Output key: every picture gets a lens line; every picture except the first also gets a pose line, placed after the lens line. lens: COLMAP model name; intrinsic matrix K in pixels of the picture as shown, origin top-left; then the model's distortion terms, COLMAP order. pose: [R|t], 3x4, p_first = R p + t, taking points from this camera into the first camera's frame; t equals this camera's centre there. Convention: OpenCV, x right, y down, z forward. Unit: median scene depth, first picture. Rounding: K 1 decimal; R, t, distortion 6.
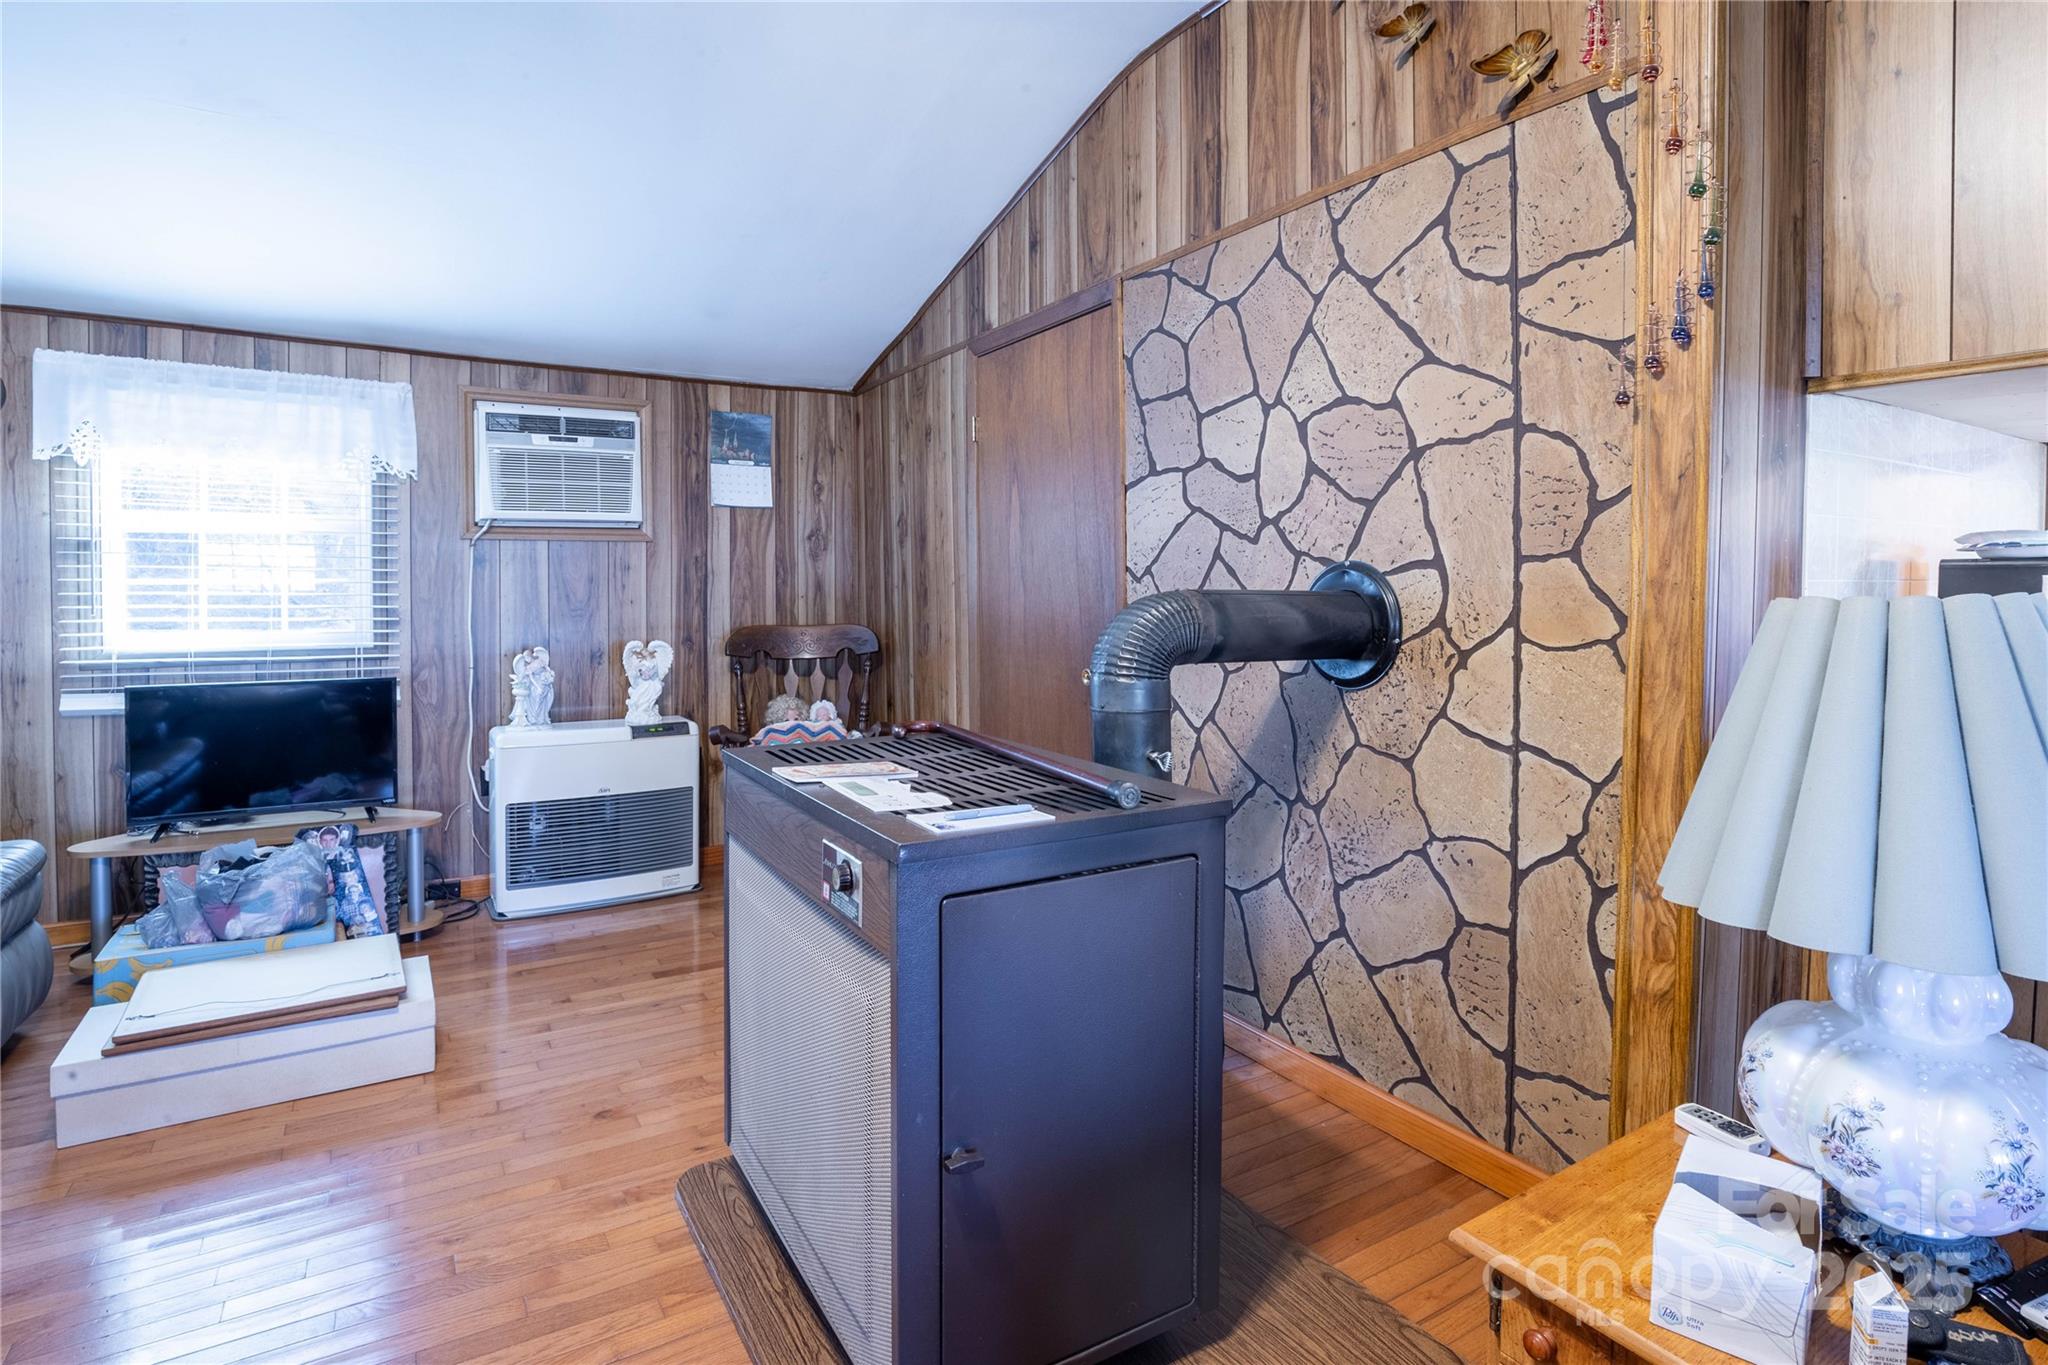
lens RADIAL K [[982.8, 0, 1004.8], [0, 982.8, 599.1], [0, 0, 1]] dist [-0.030041, 0.001600]
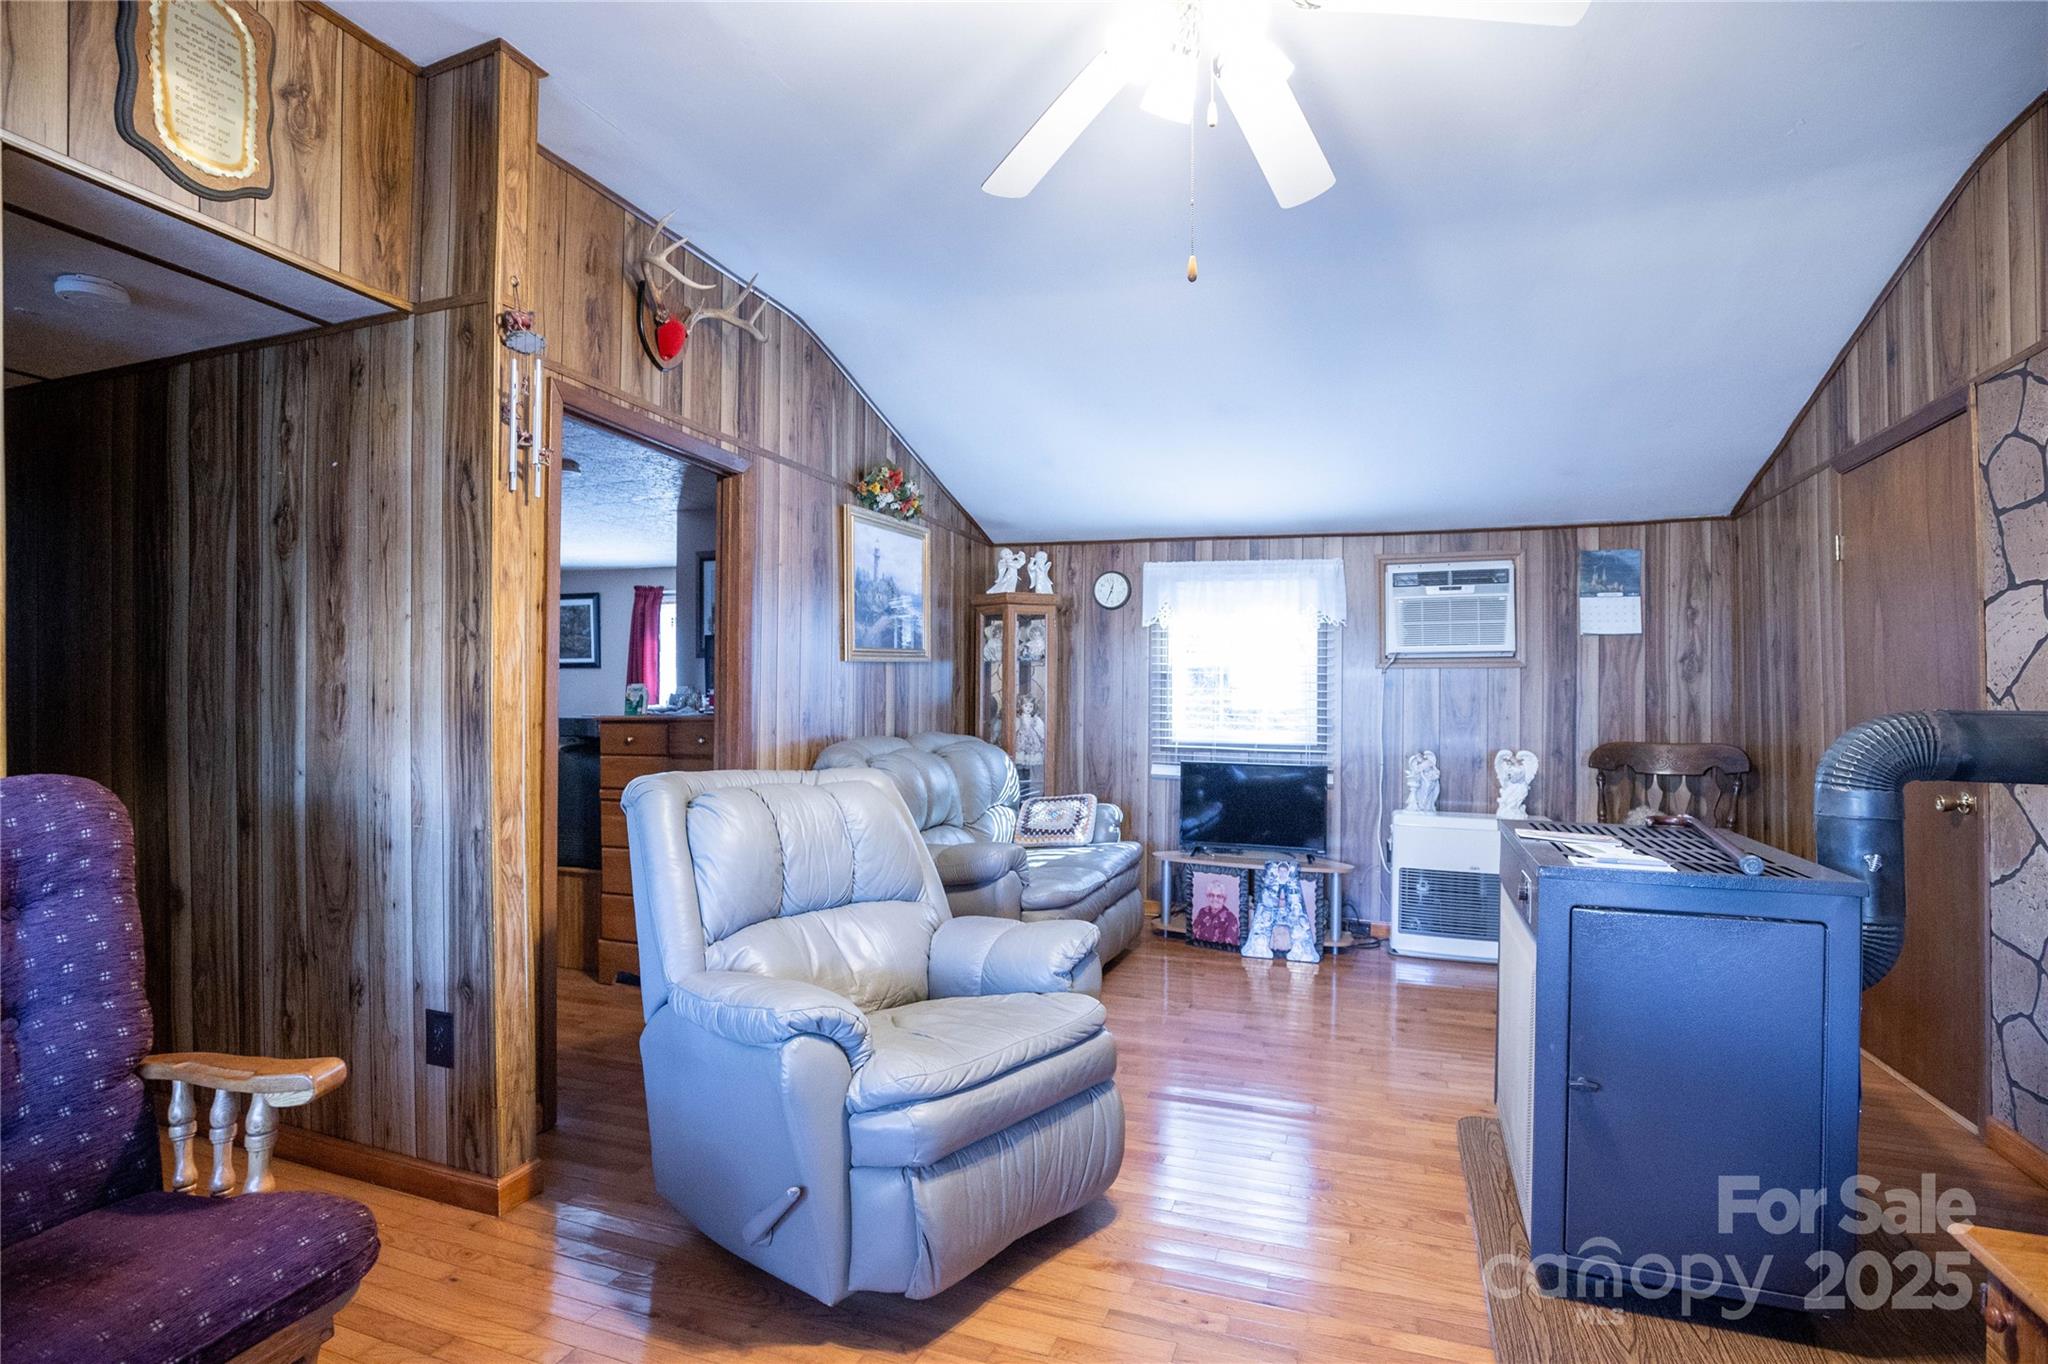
lens RADIAL K [[982.8, 0, 1031.3], [0, 982.8, 680.7], [0, 0, 1]] dist [-0.030041, 0.001600]
pose [[0.618966, -0.009013, -0.785366, 0.216940], [-0.023031, 0.999296, -0.029619, 0.006696], [0.785080, 0.036421, 0.618323, -0.218237]]
